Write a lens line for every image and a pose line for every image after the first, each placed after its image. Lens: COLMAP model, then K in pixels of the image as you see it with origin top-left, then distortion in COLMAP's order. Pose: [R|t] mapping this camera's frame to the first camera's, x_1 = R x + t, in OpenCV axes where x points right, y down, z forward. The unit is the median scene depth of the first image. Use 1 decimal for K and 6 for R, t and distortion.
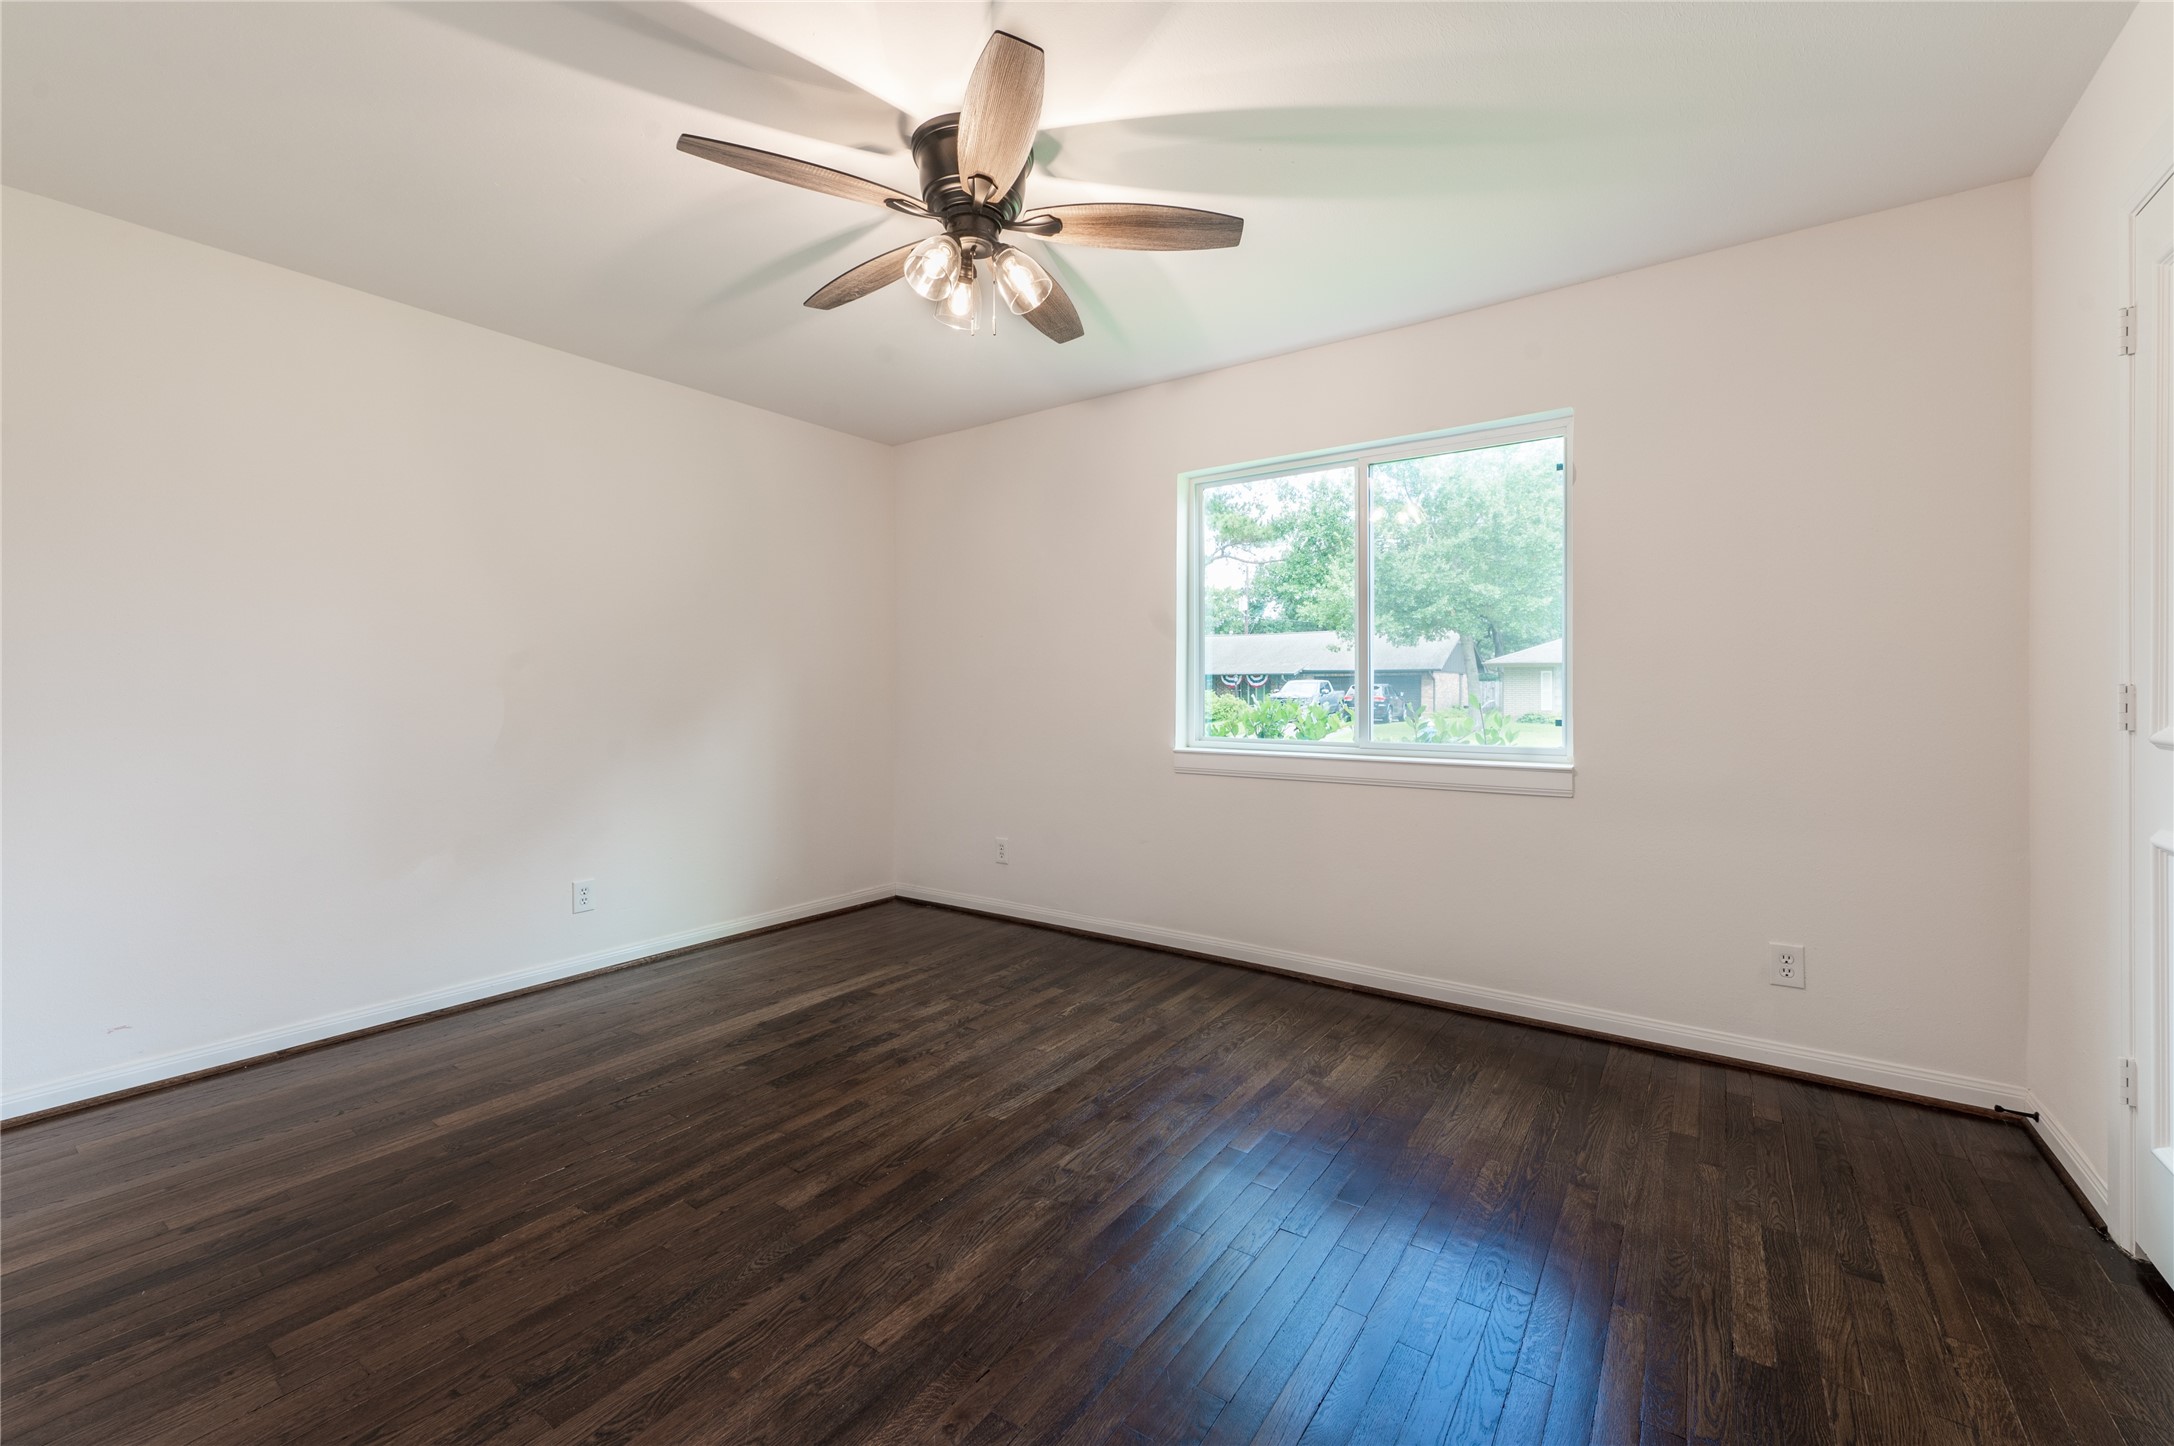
lens RADIAL K [[884.6, 0, 1088.0], [0, 884.6, 685.1], [0, 0, 1]] dist [-0.005319, -0.000568]
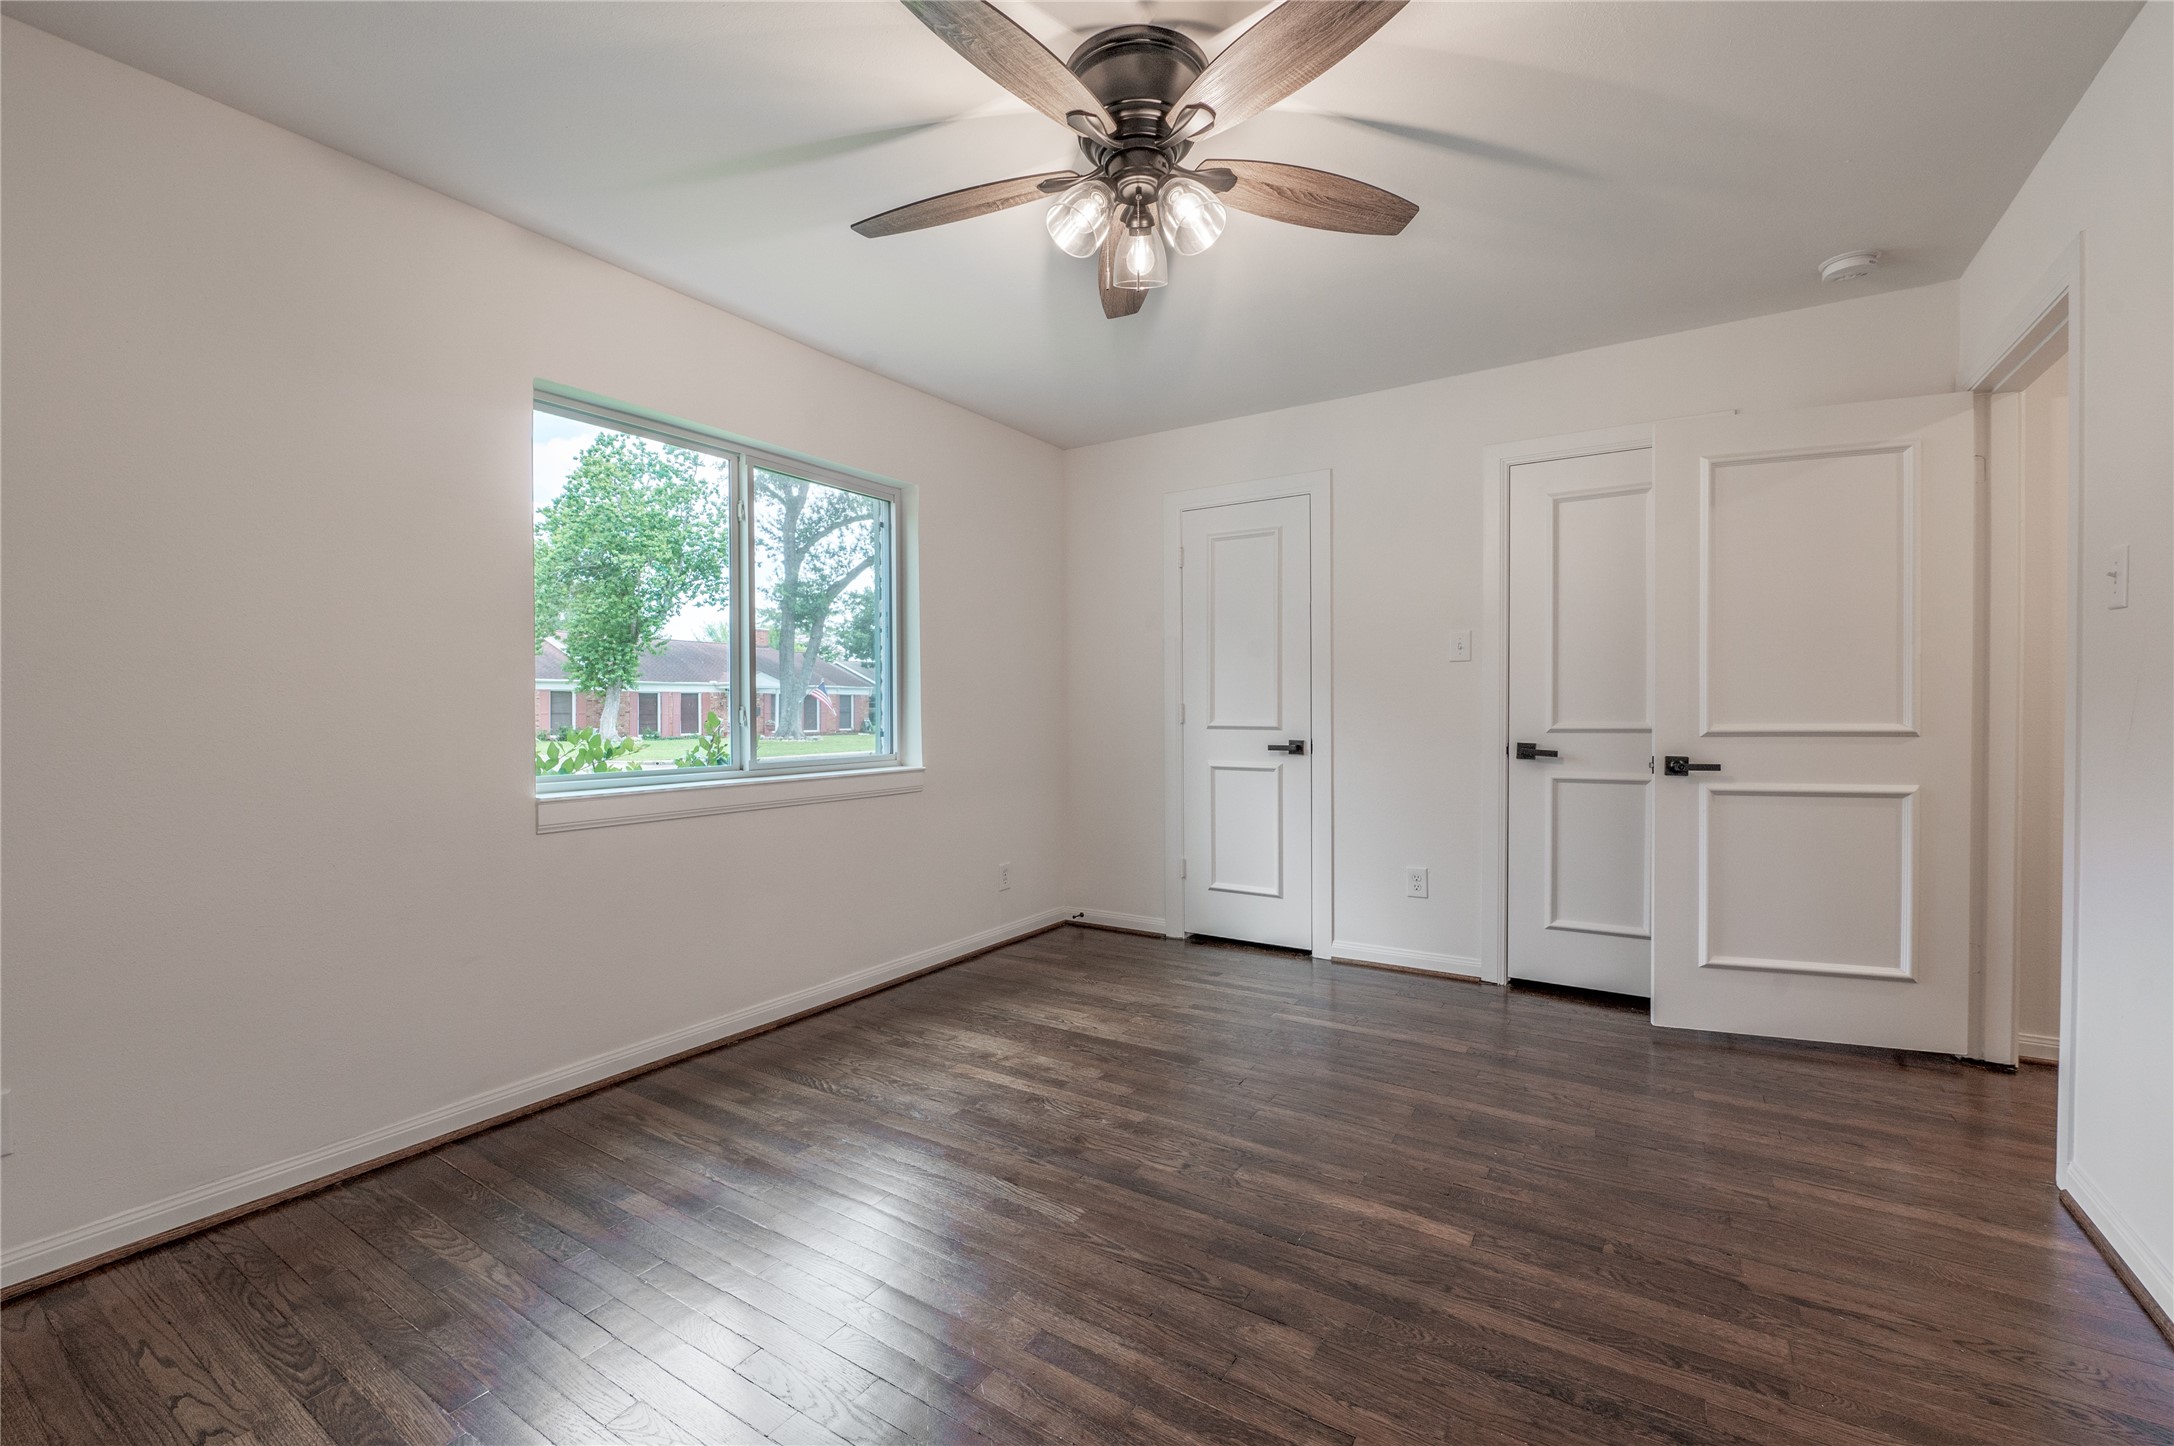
lens RADIAL K [[884.6, 0, 1085.0], [0, 884.6, 707.0], [0, 0, 1]] dist [-0.005319, -0.000568]
pose [[-0.033155, -0.001588, 0.999449, -1.018507], [-0.001791, 0.999997, 0.001530, 0.006110], [-0.999449, -0.001740, -0.033158, 1.106869]]
